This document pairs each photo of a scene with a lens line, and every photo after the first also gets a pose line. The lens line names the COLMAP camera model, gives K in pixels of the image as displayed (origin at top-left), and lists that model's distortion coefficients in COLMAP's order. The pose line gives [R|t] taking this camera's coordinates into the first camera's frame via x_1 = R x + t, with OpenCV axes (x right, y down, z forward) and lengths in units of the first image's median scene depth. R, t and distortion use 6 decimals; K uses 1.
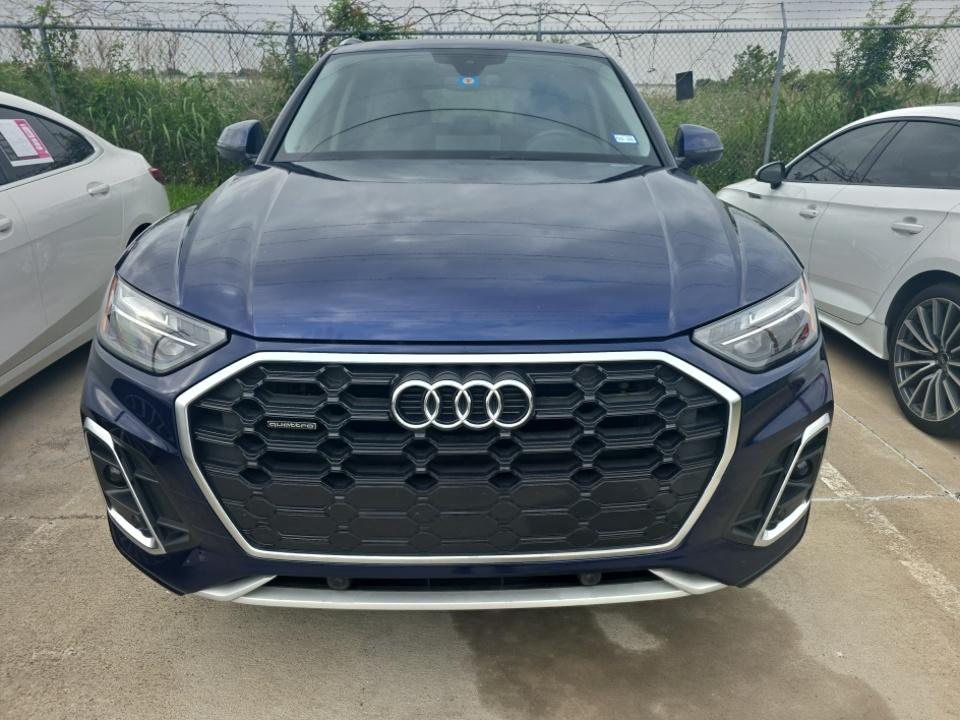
lens RADIAL K [[661.3, 0, 476.2], [0, 661.3, 362.6], [0, 0, 1]] dist [0.054861, -0.049830]
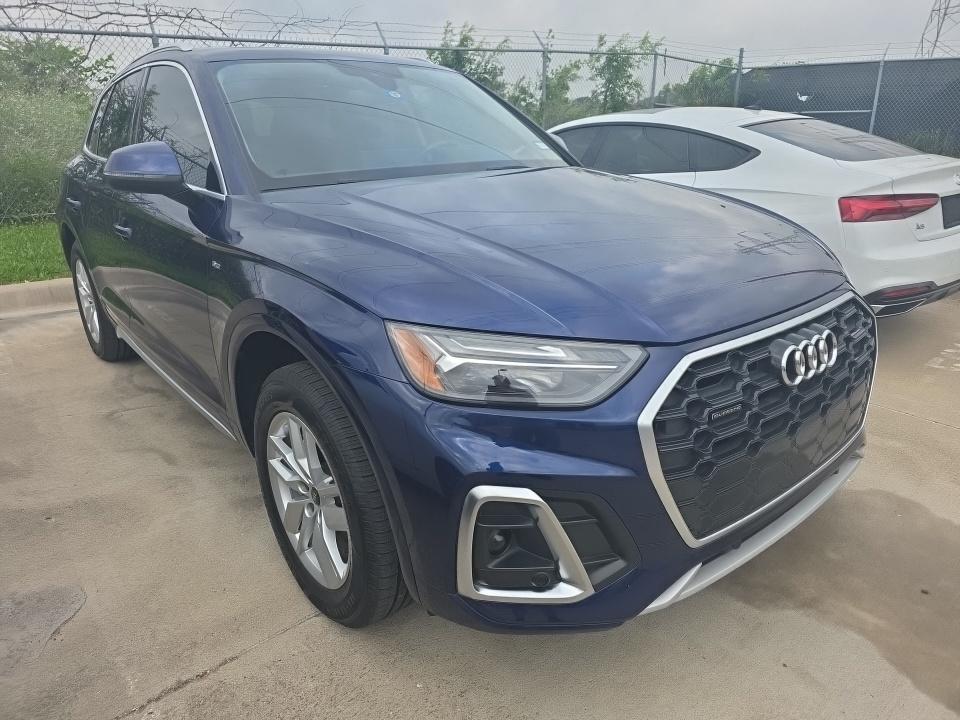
lens RADIAL K [[661.3, 0, 476.2], [0, 661.3, 362.6], [0, 0, 1]] dist [0.054861, -0.049830]
pose [[0.781332, -0.230000, 0.580190, -0.191780], [0.236327, 0.969426, 0.066044, -0.024121], [-0.577641, 0.085512, 0.811799, 0.053367]]
